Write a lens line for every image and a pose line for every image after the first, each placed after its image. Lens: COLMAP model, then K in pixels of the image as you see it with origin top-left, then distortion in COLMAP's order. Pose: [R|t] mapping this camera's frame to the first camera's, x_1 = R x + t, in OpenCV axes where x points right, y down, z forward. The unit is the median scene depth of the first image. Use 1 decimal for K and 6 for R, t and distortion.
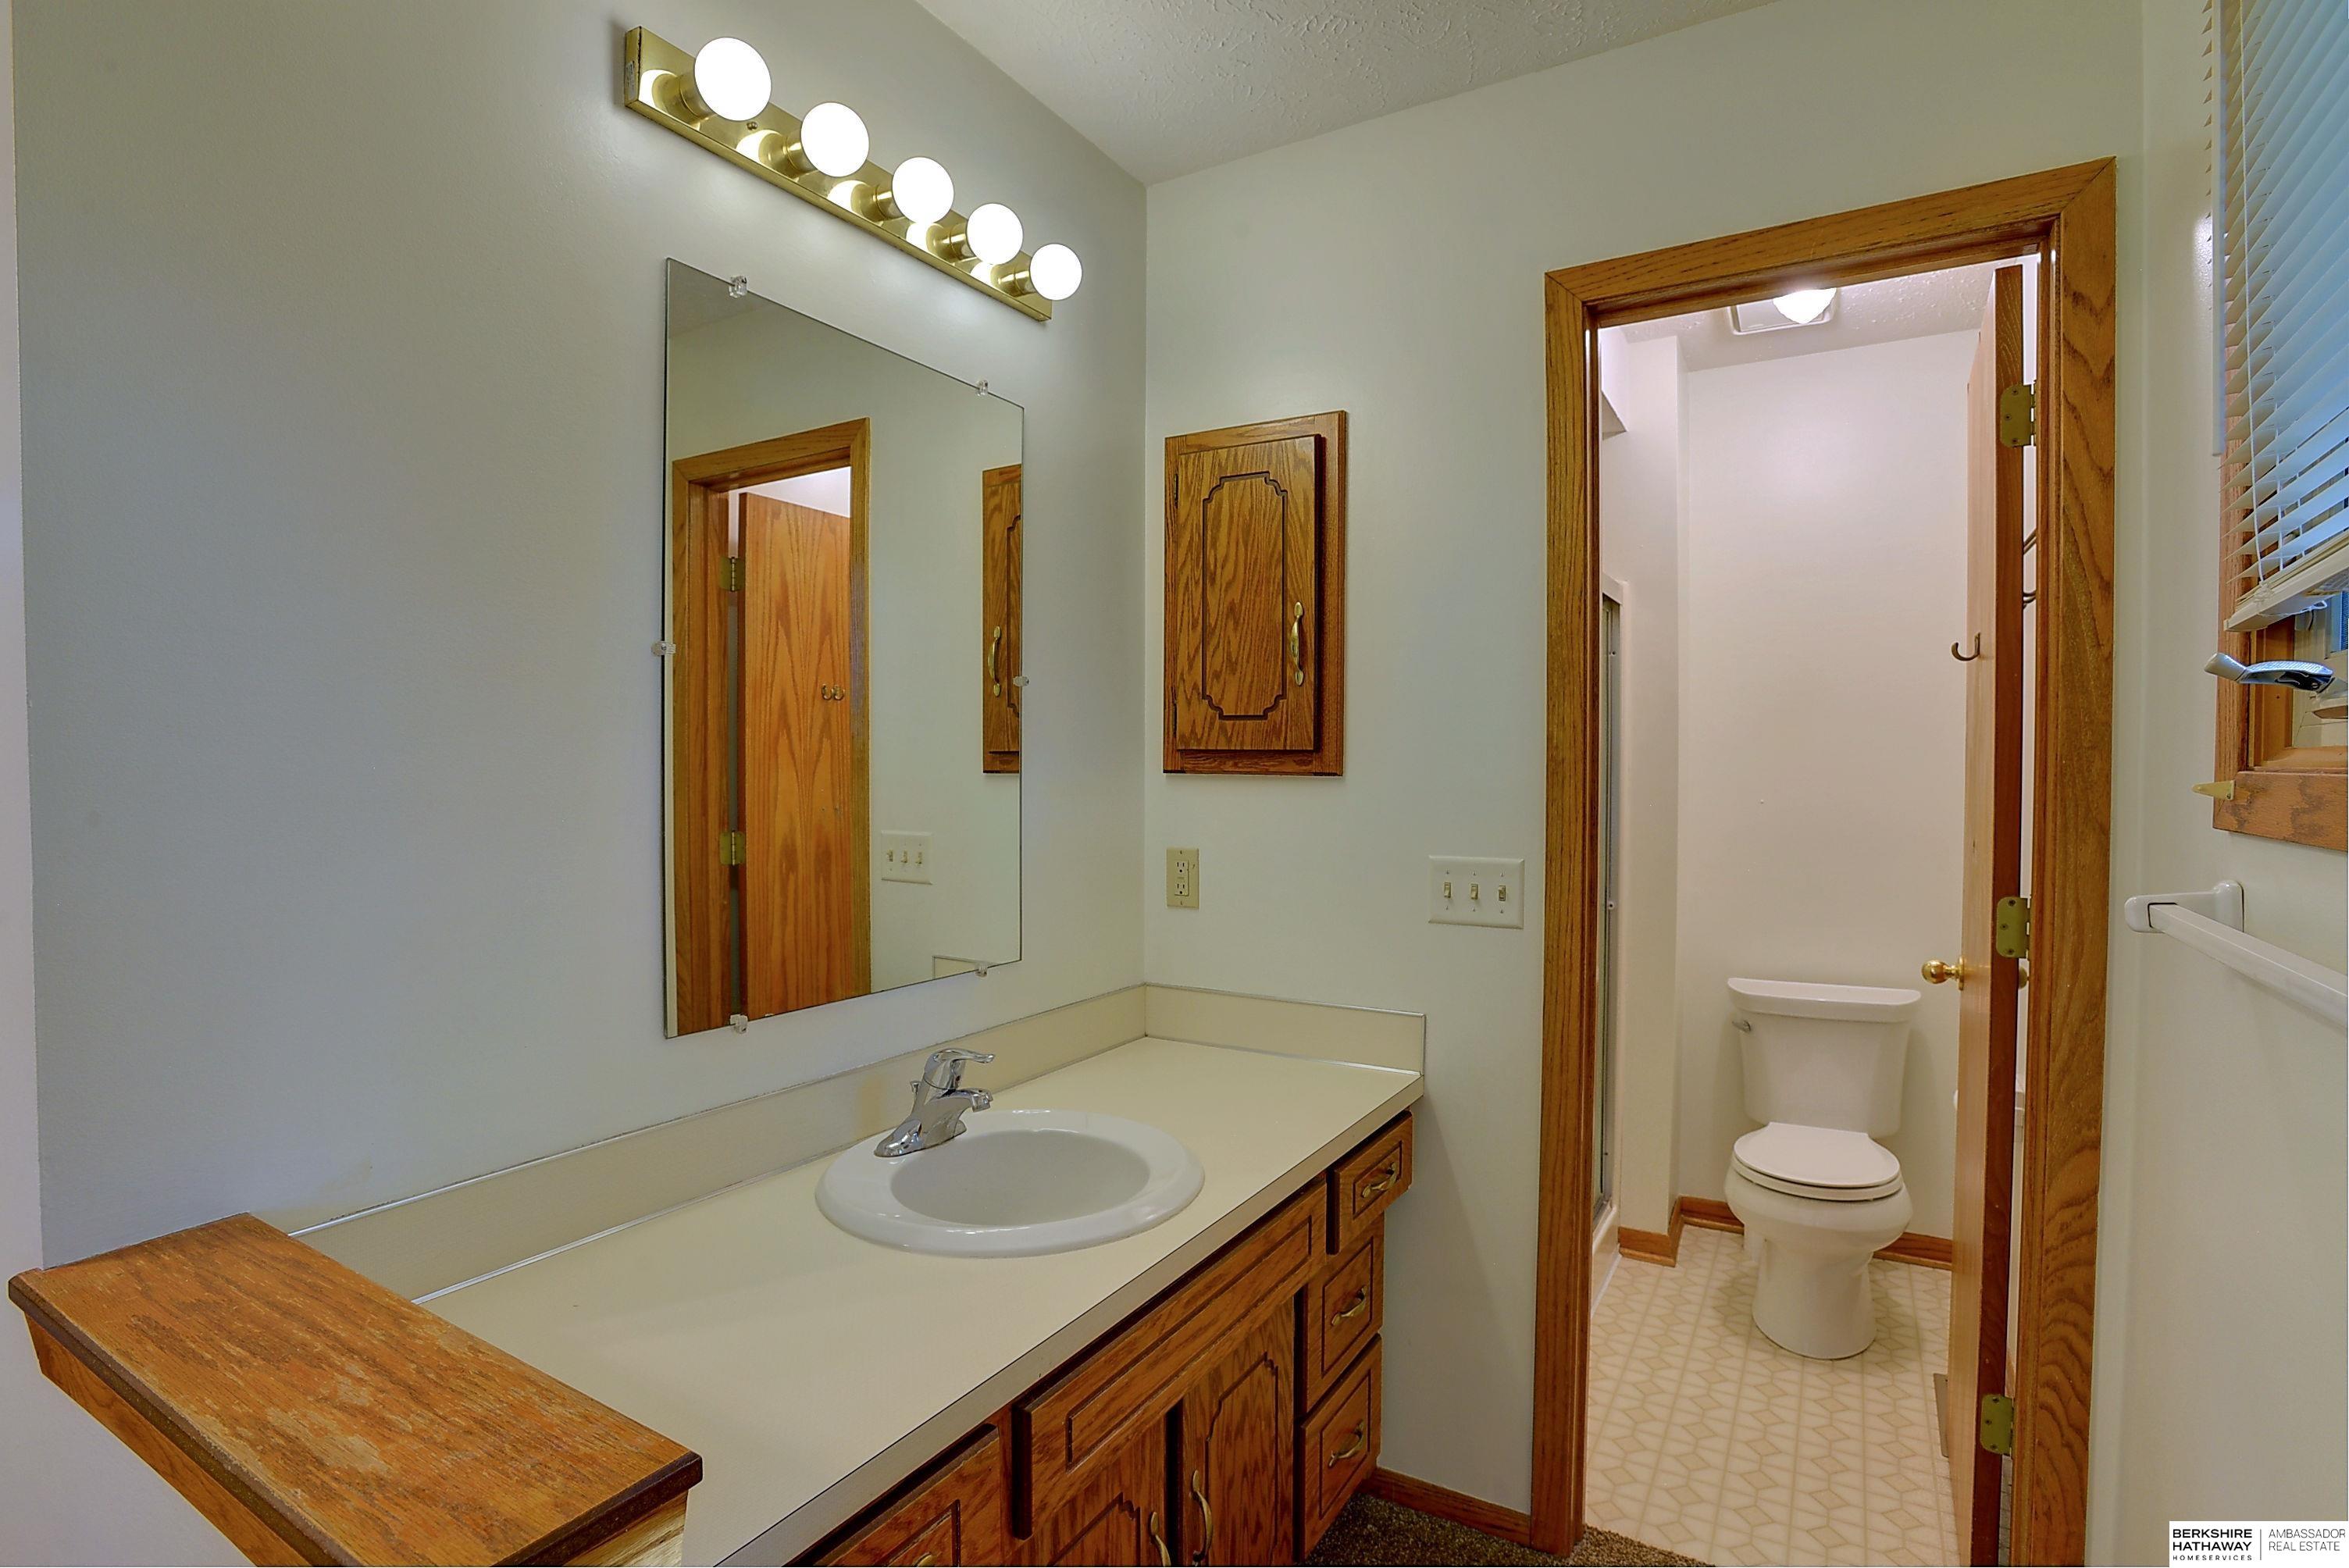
lens RADIAL K [[1163.4, 0, 1174.5], [0, 1163.4, 784.0], [0, 0, 1]] dist [-0.076274, 0.028230]
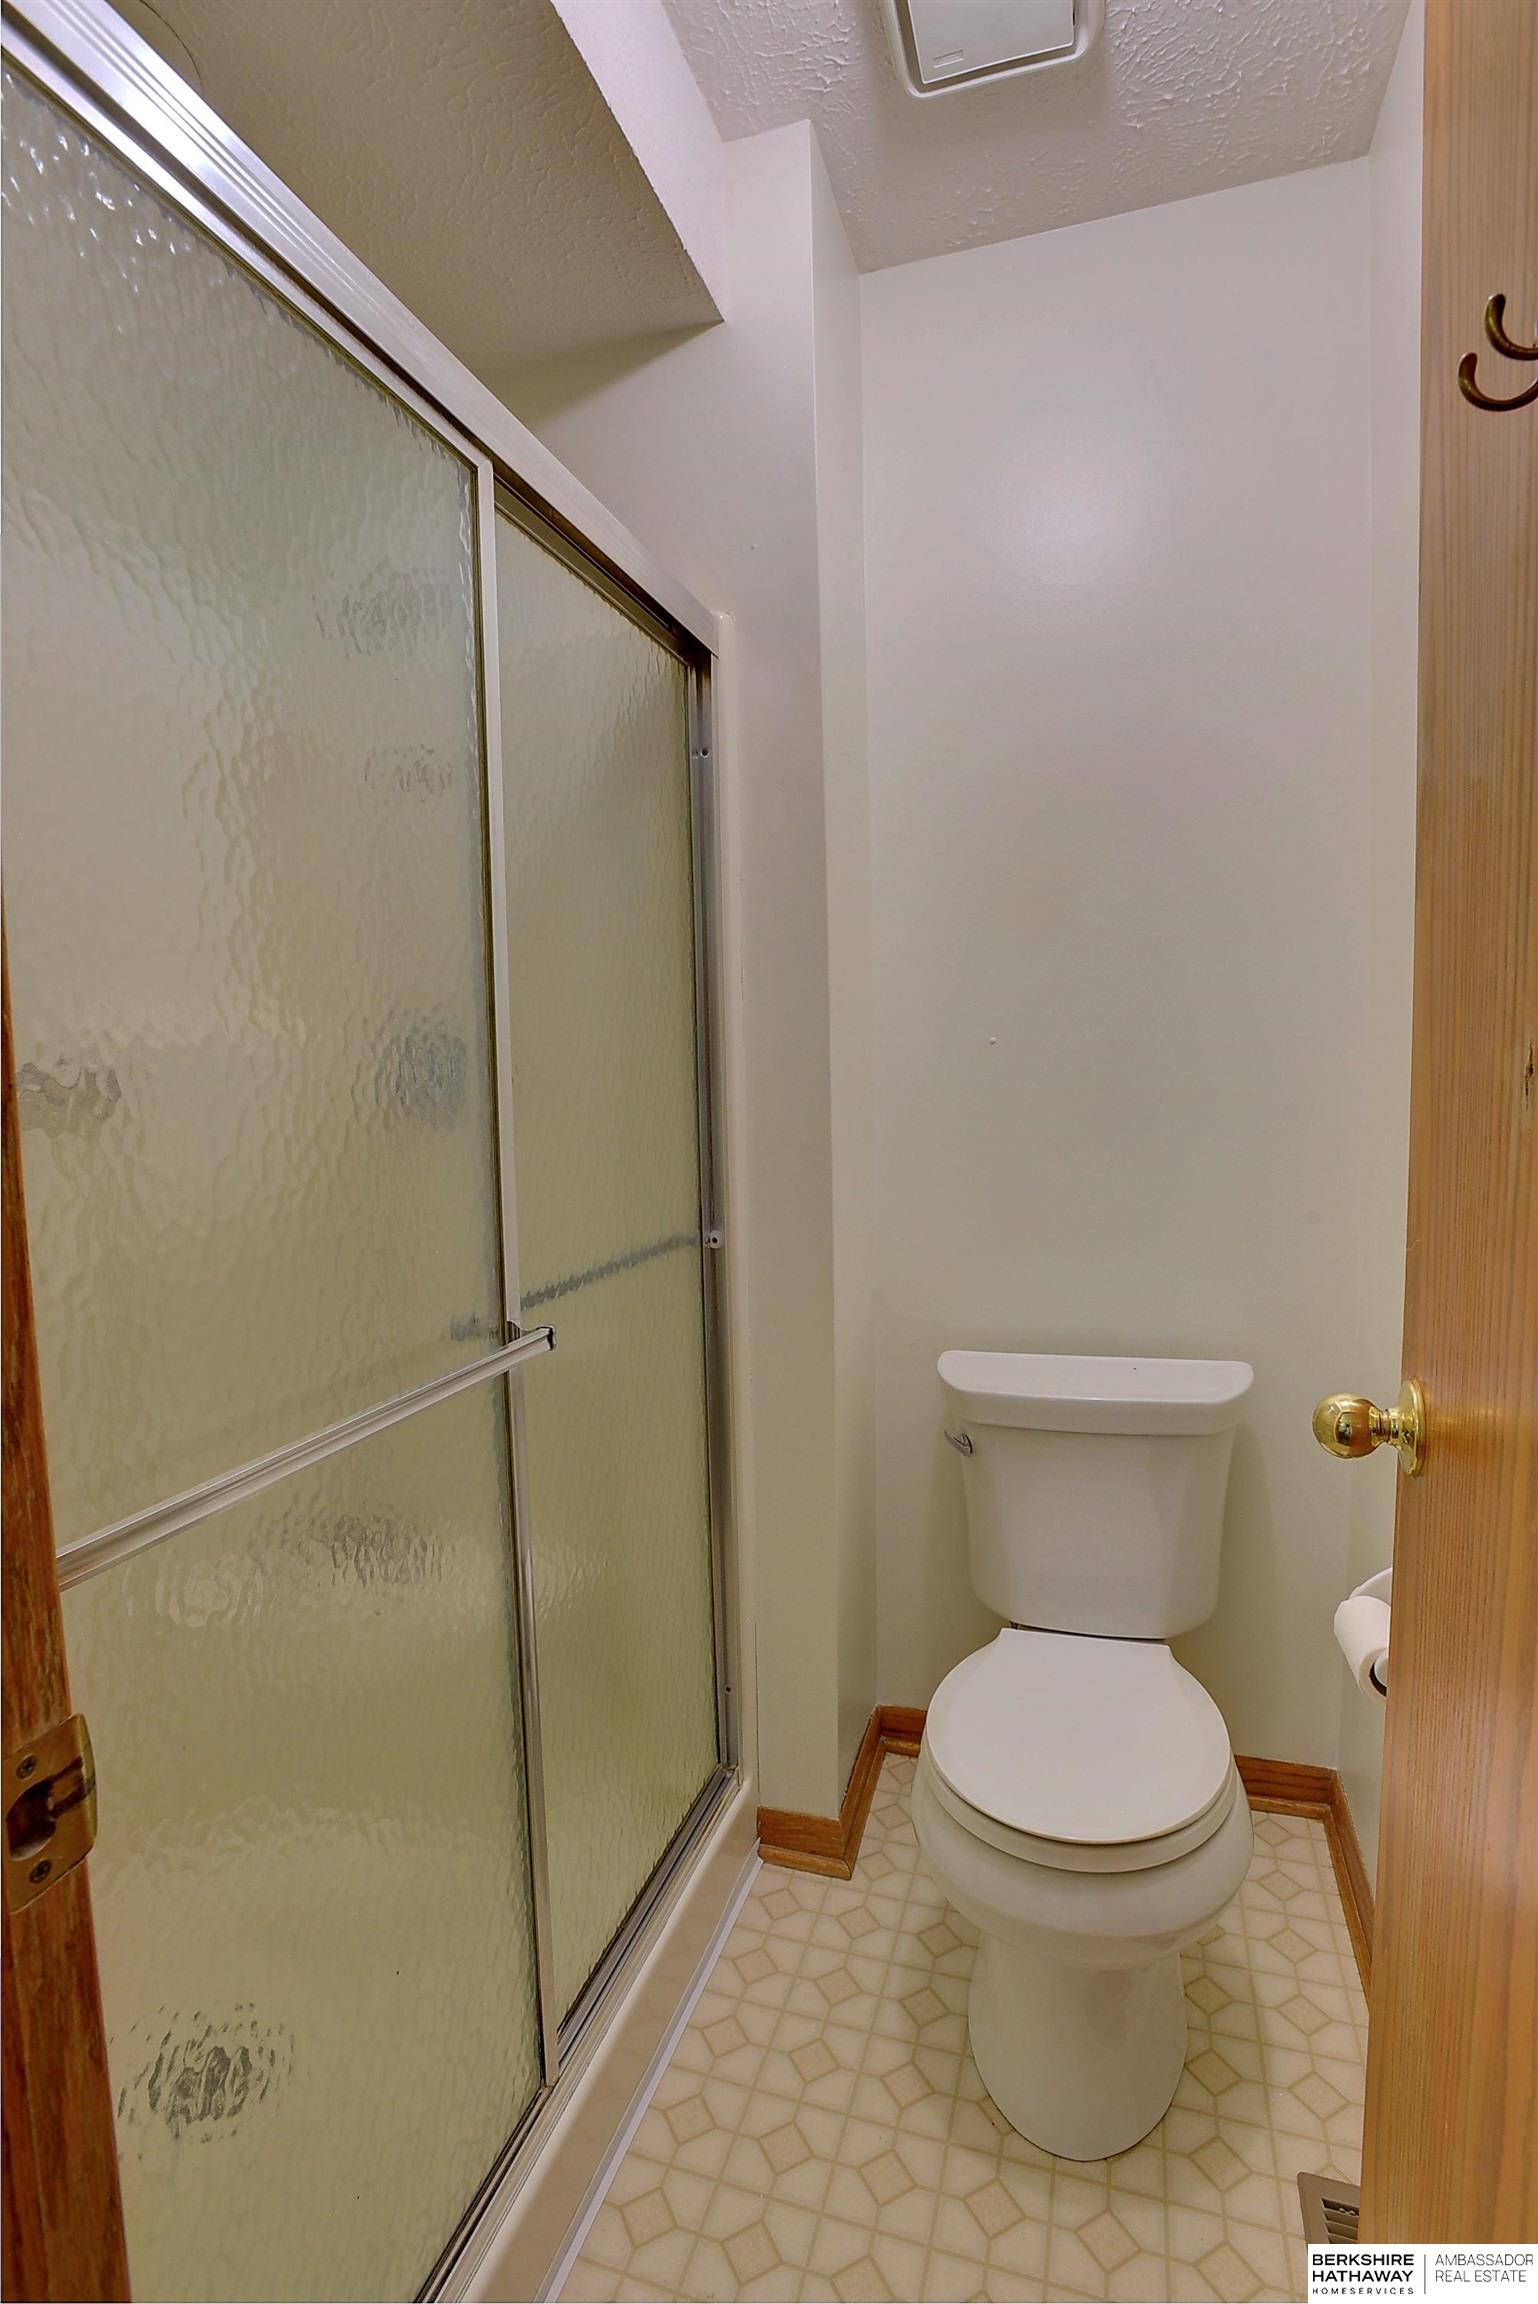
lens RADIAL K [[1141.1, 0, 774.6], [0, 1141.1, 1171.4], [0, 0, 1]] dist [-0.076274, 0.028230]
pose [[0.972576, -0.043168, 0.228546, 0.183540], [0.027007, 0.996939, 0.073372, 0.022008], [-0.231013, -0.065188, 0.970764, 0.310704]]
